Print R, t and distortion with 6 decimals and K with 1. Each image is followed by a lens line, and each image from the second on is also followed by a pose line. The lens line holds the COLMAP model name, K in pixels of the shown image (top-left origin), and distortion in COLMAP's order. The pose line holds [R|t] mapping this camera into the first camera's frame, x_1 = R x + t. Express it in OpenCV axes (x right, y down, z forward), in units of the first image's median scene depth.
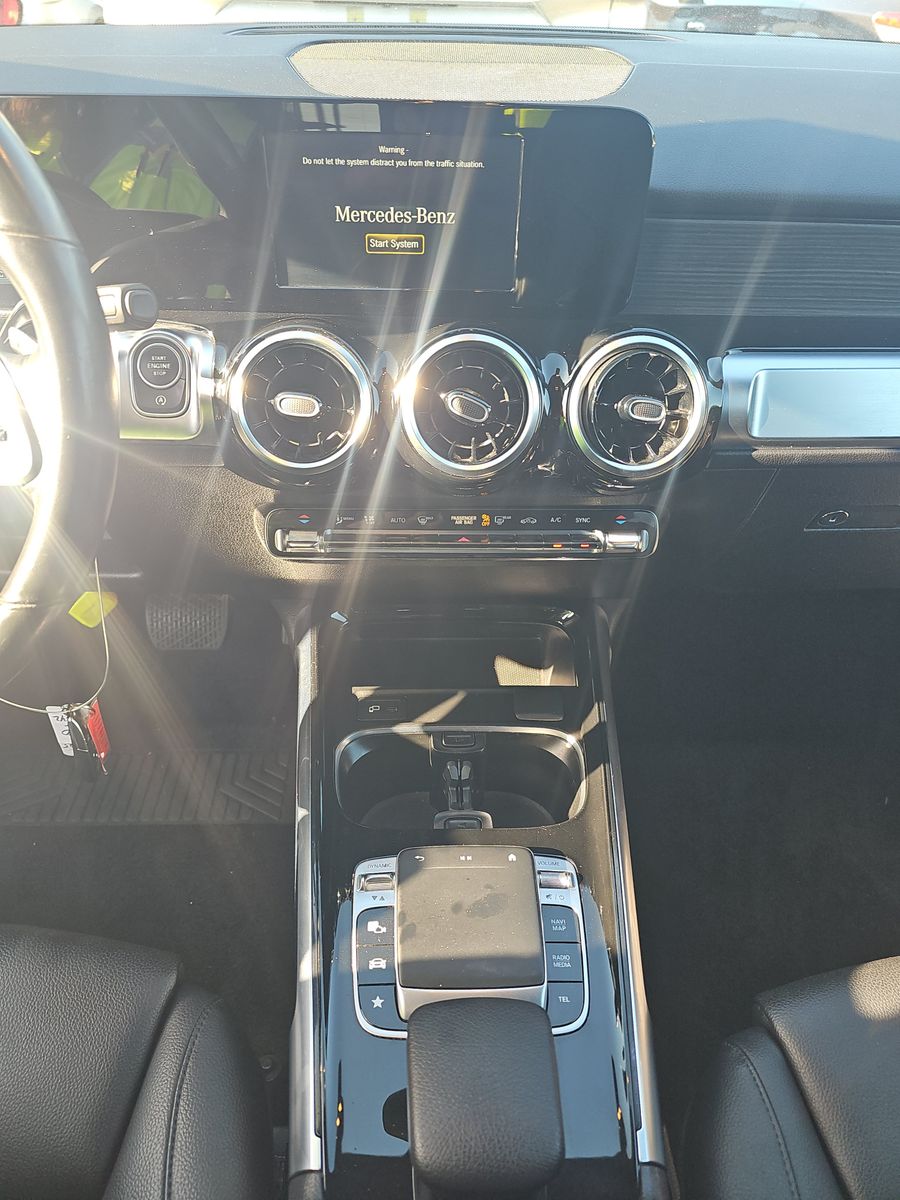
lens RADIAL K [[754.5, 0, 450.0], [0, 754.5, 600.0], [0, 0, 1]] dist [0.060026, -0.085880]
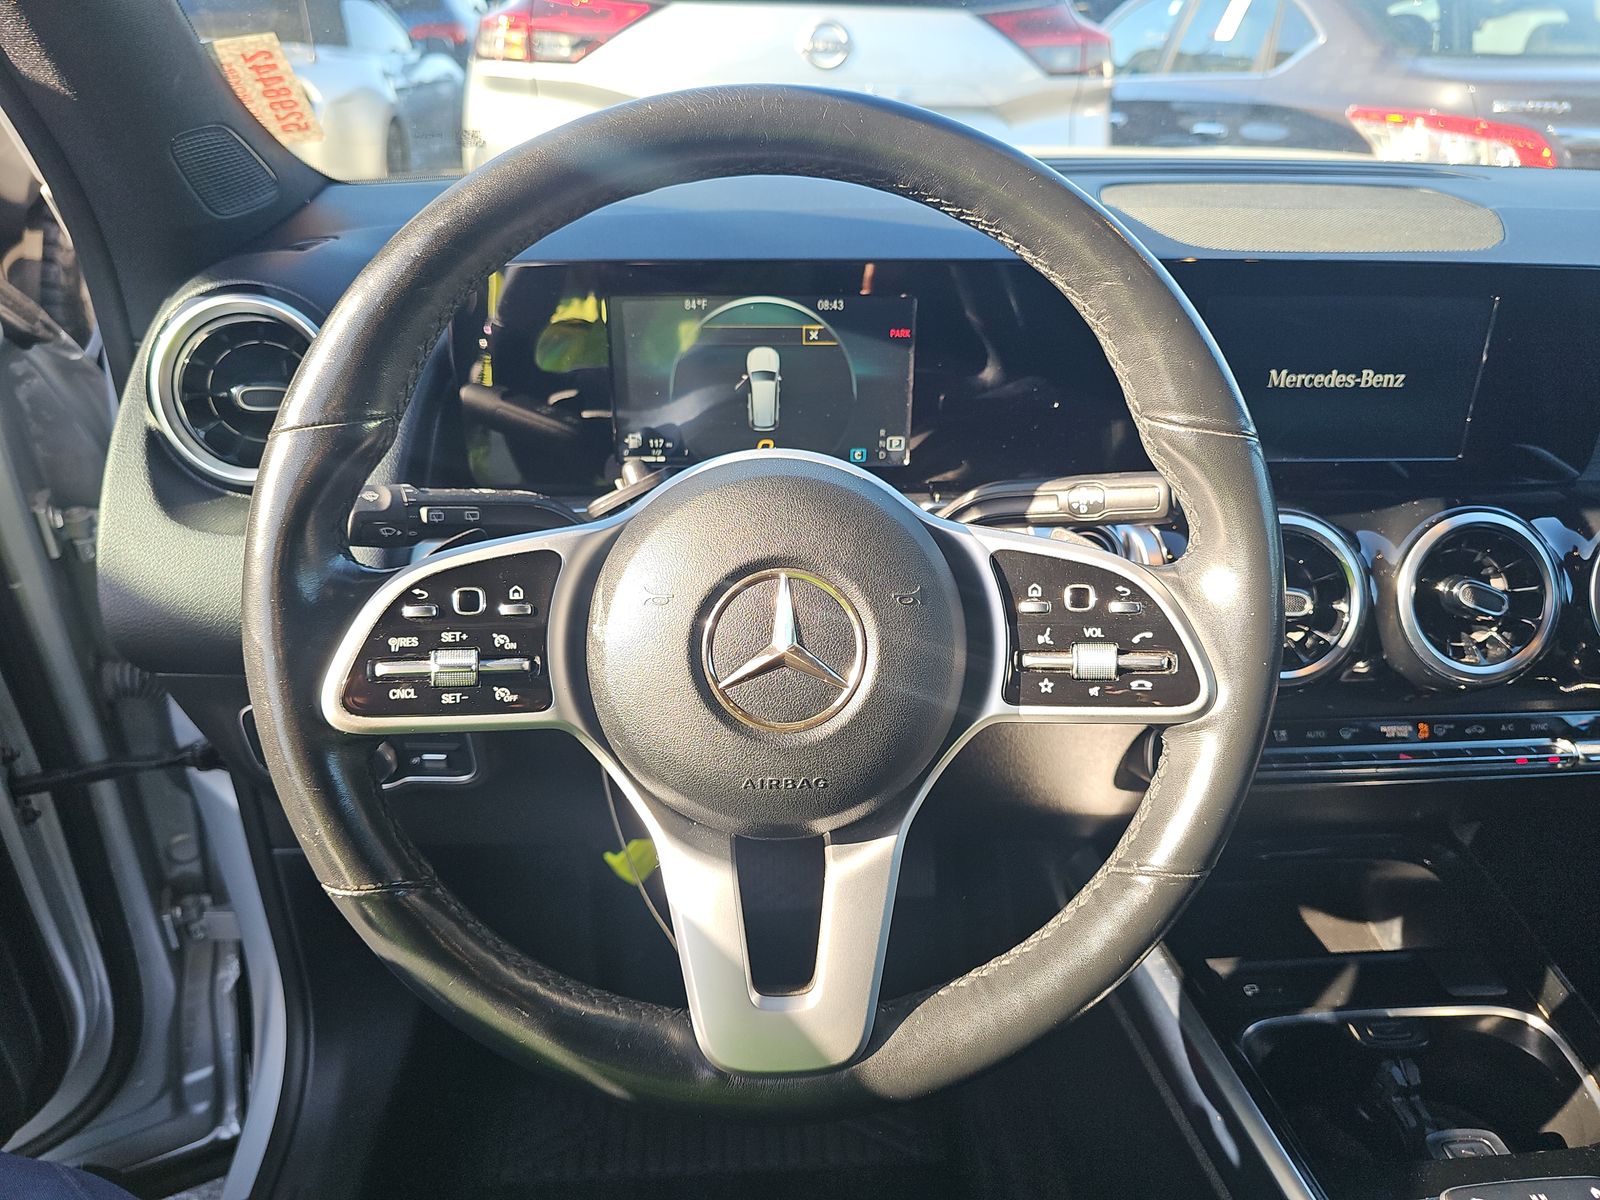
lens RADIAL K [[1006.0, 0, 800.0], [0, 1006.0, 600.0], [0, 0, 1]] dist [0.060026, -0.085880]
pose [[0.999124, -0.022891, 0.035030, -0.717991], [0.029763, 0.977175, -0.210340, -0.040411], [-0.029415, 0.211198, 0.977001, -0.044547]]
